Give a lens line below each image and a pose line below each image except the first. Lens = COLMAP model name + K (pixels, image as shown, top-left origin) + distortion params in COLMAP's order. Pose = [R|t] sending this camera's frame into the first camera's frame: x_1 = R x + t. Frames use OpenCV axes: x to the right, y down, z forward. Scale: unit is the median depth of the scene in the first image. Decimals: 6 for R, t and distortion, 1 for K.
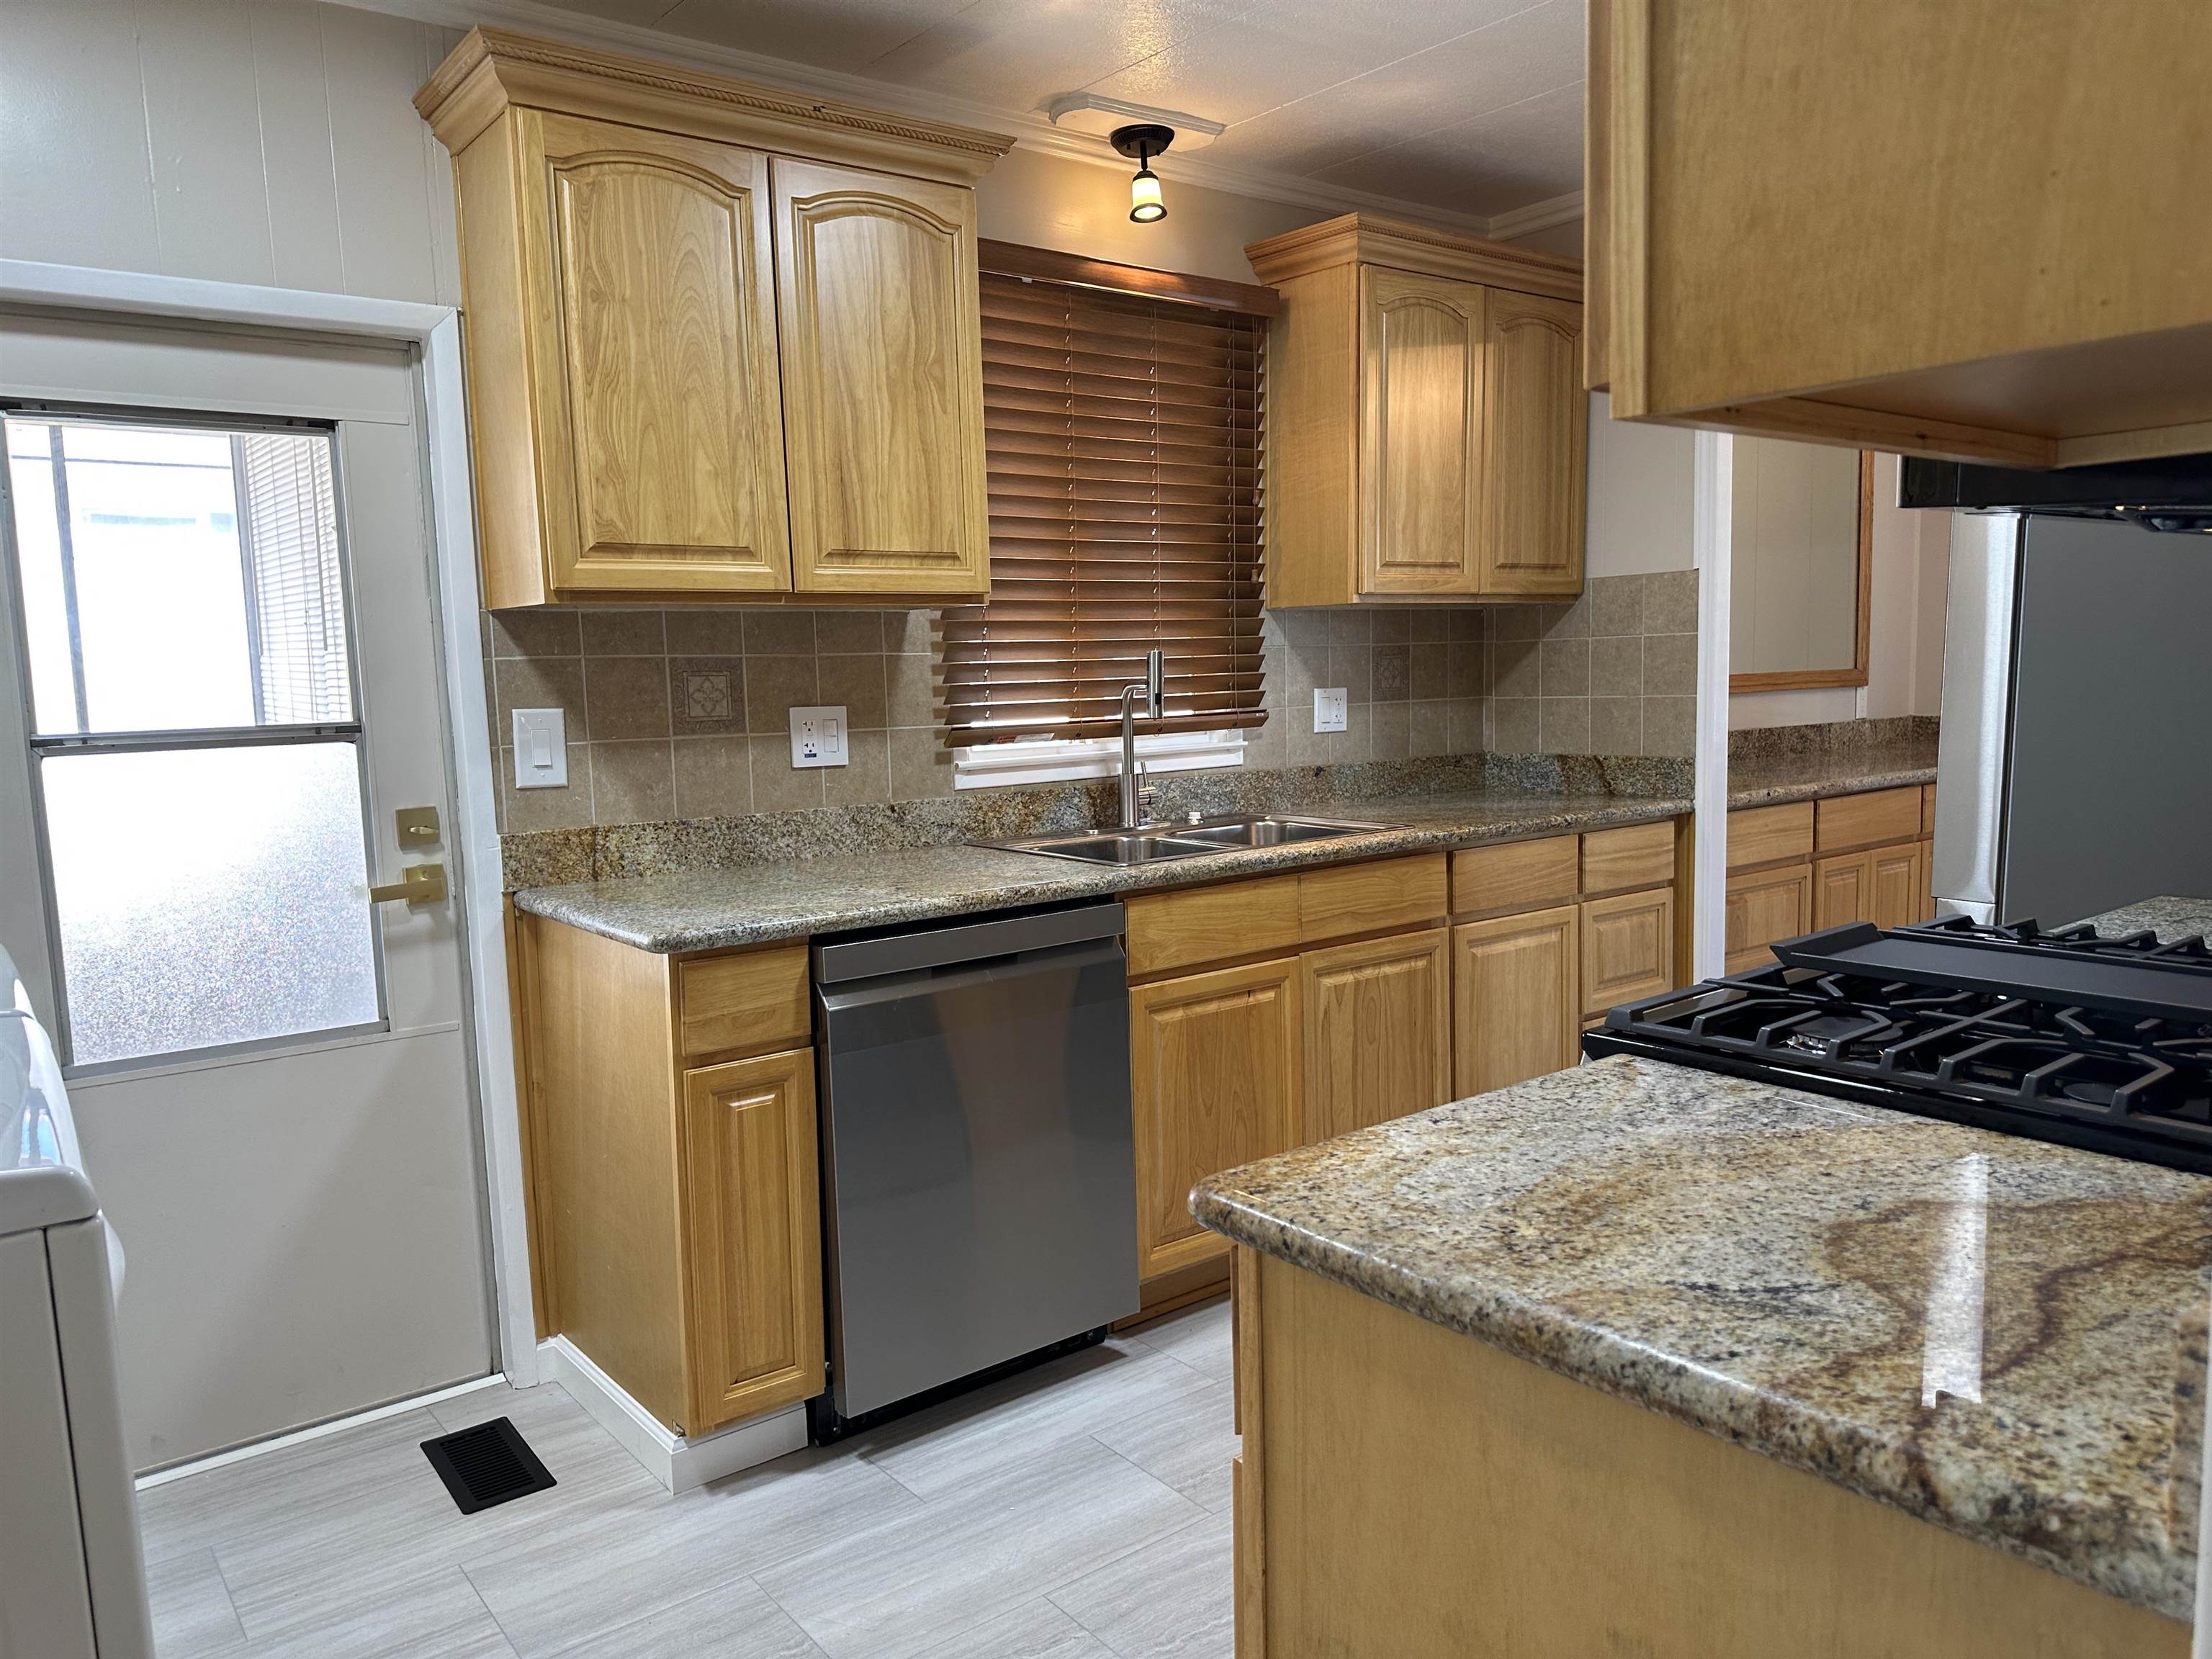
lens RADIAL K [[1580.7, 0, 1103.3], [0, 1580.7, 838.4], [0, 0, 1]] dist [-0.013741, -0.016116]
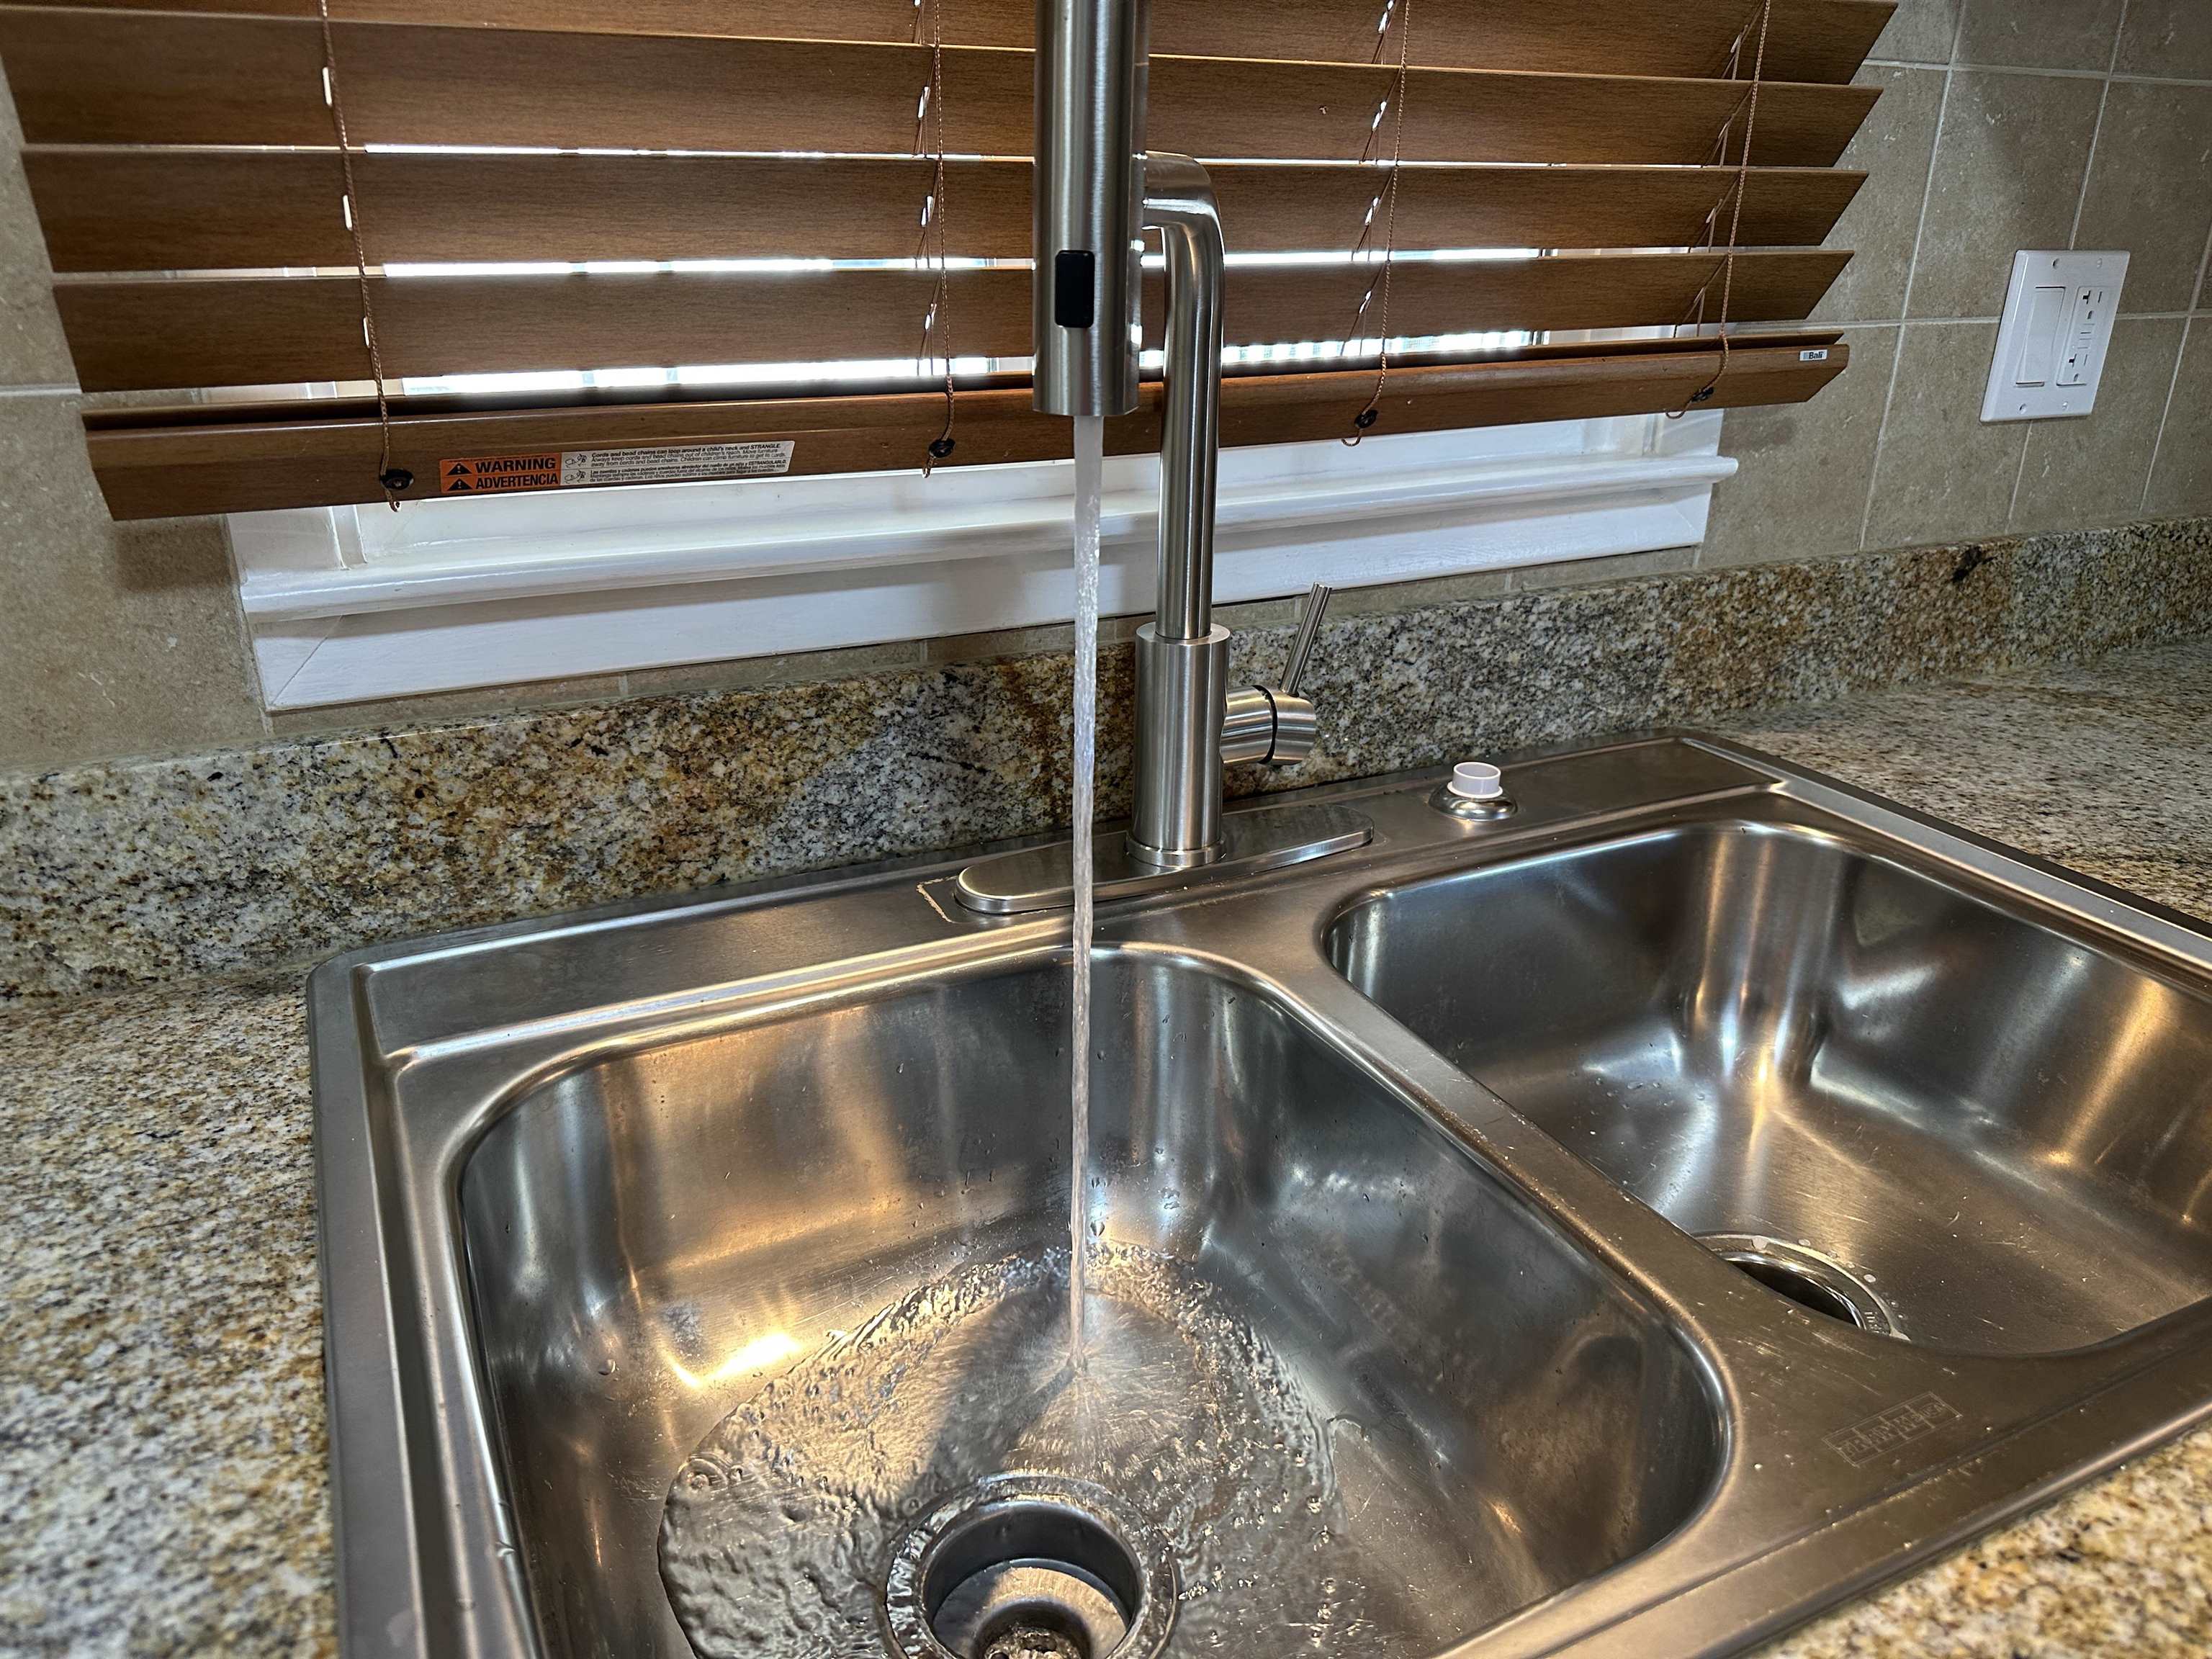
lens RADIAL K [[1580.7, 0, 1090.9], [0, 1580.7, 847.6], [0, 0, 1]] dist [-0.013741, -0.016116]
pose [[0.975733, 0.113210, -0.187429, 0.045677], [-0.055166, 0.955457, 0.289928, -0.071011], [0.211903, -0.272552, 0.938516, 0.741031]]
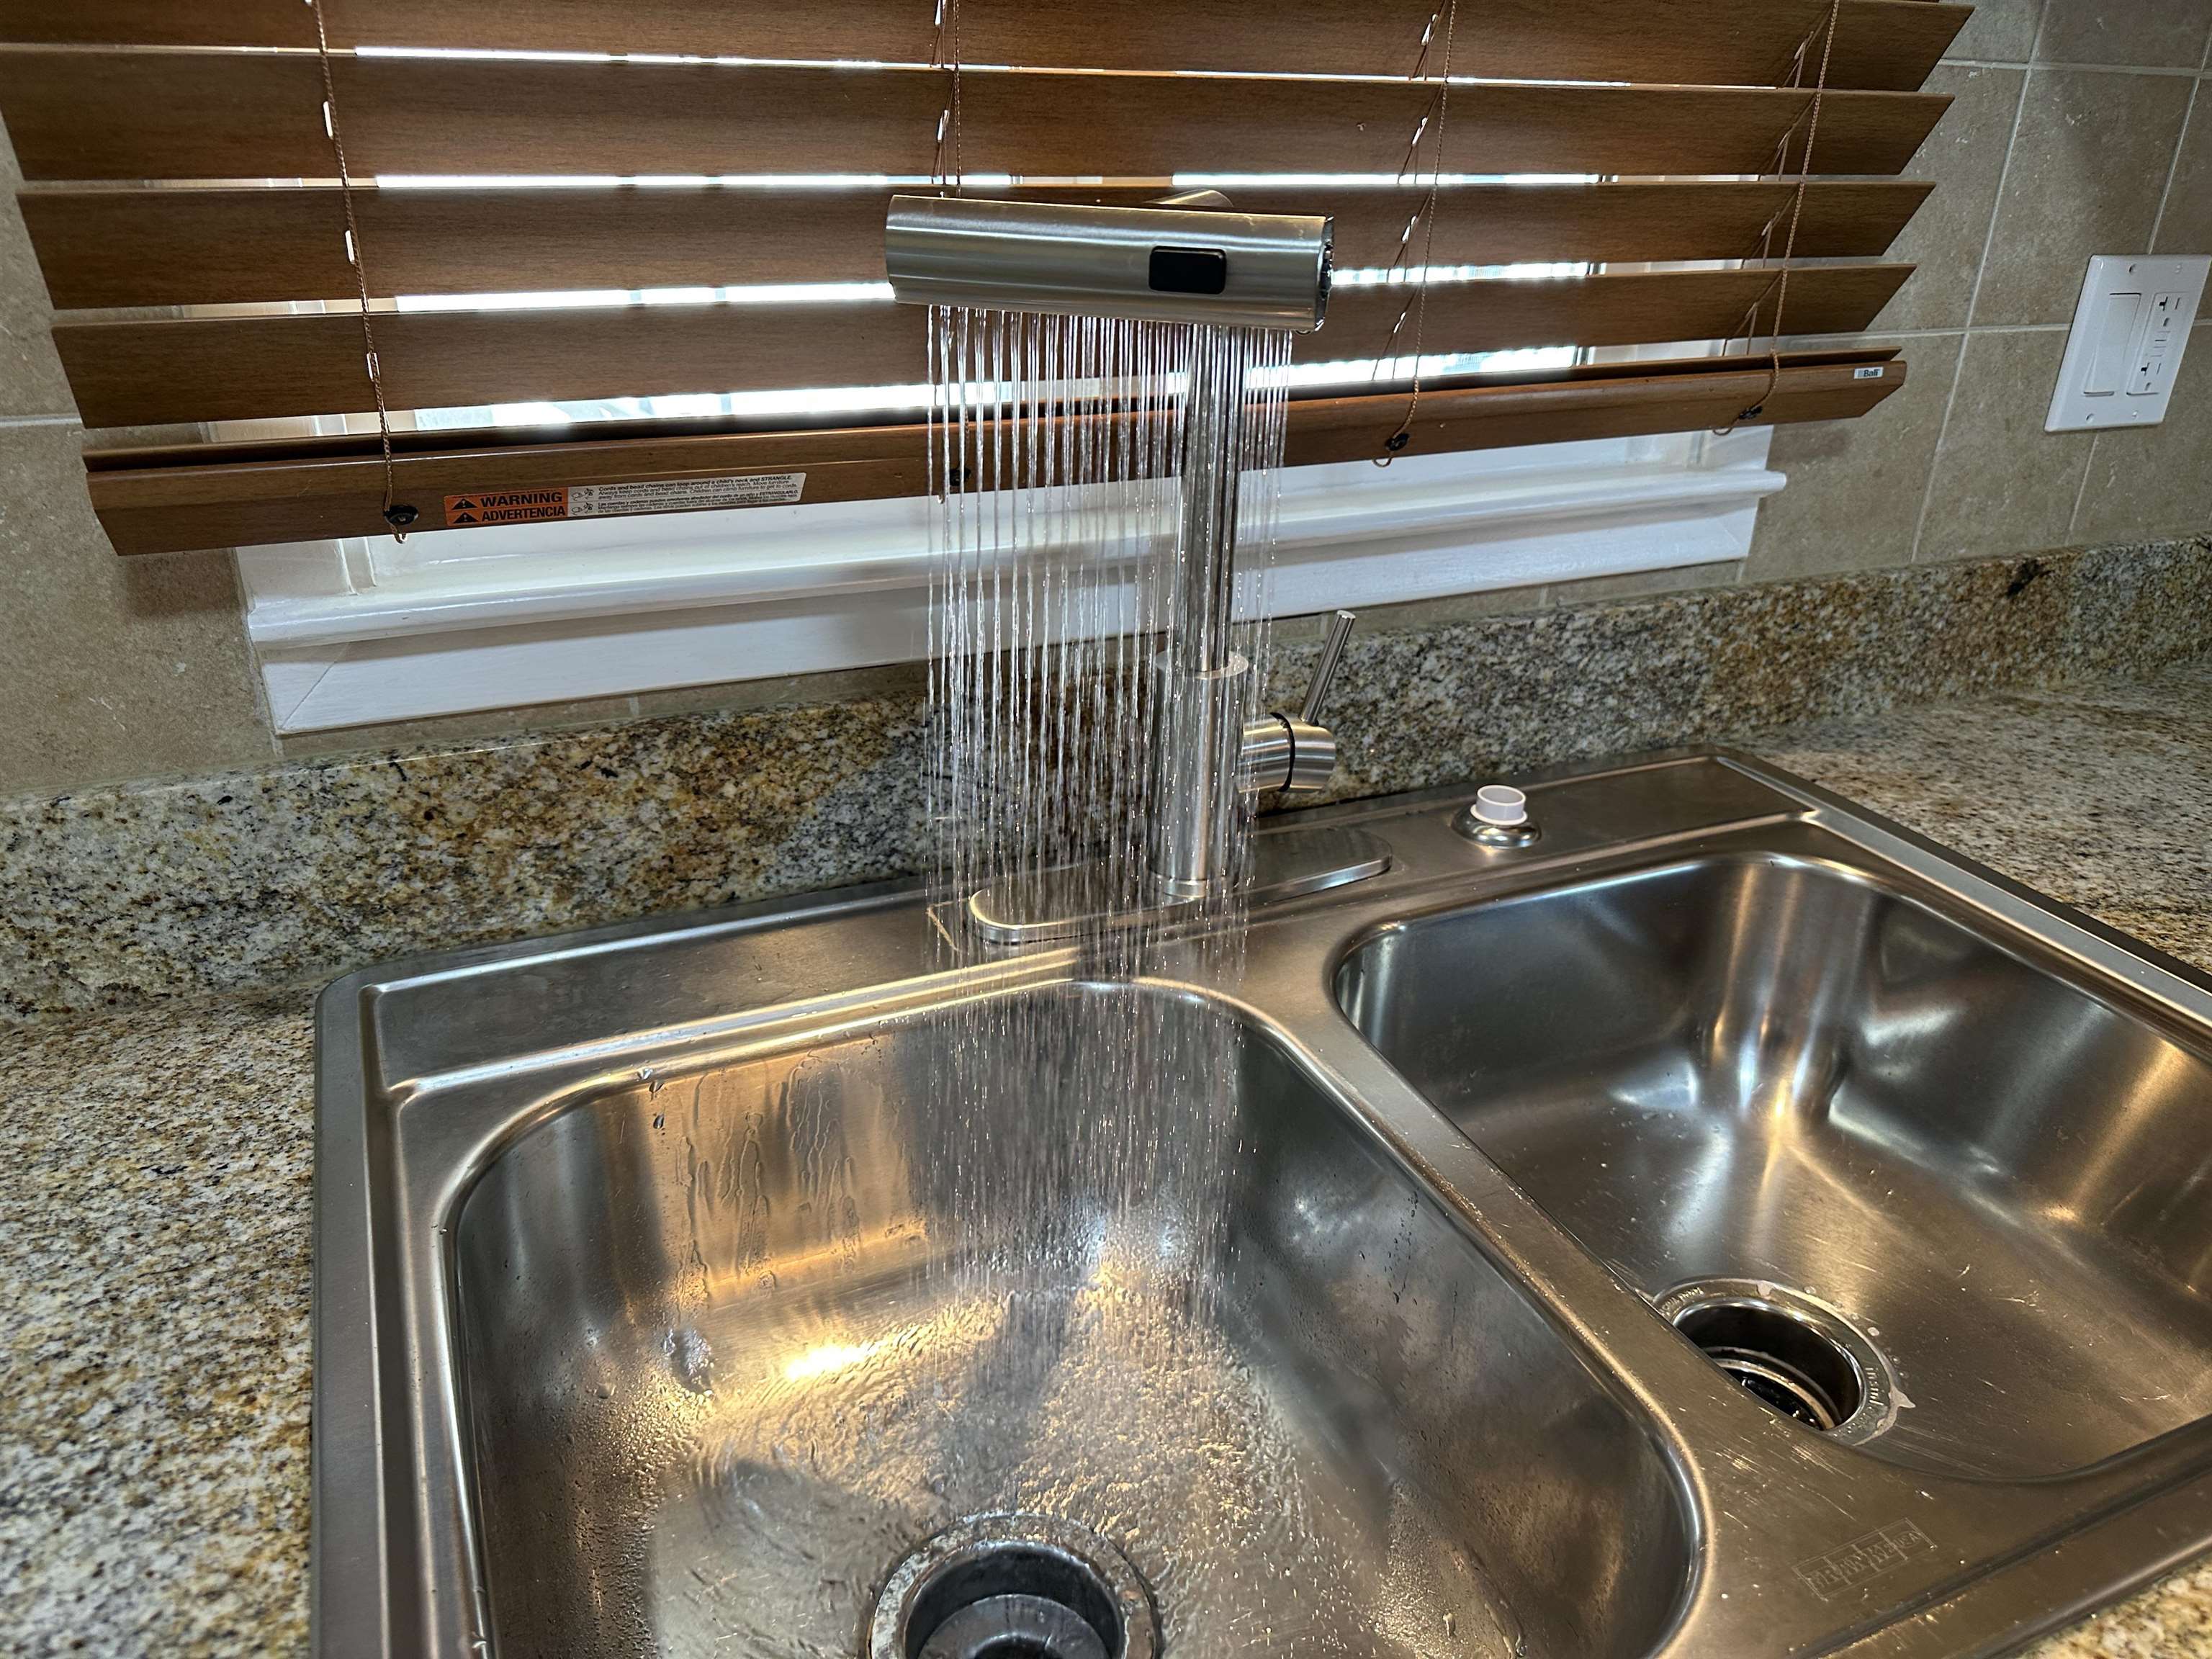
lens RADIAL K [[1580.7, 0, 1099.1], [0, 1580.7, 837.2], [0, 0, 1]] dist [-0.013741, -0.016116]
pose [[0.966840, 0.149698, -0.206906, 0.048313], [-0.072695, 0.937992, 0.338950, -0.085704], [0.244816, -0.312670, 0.917771, 0.748464]]
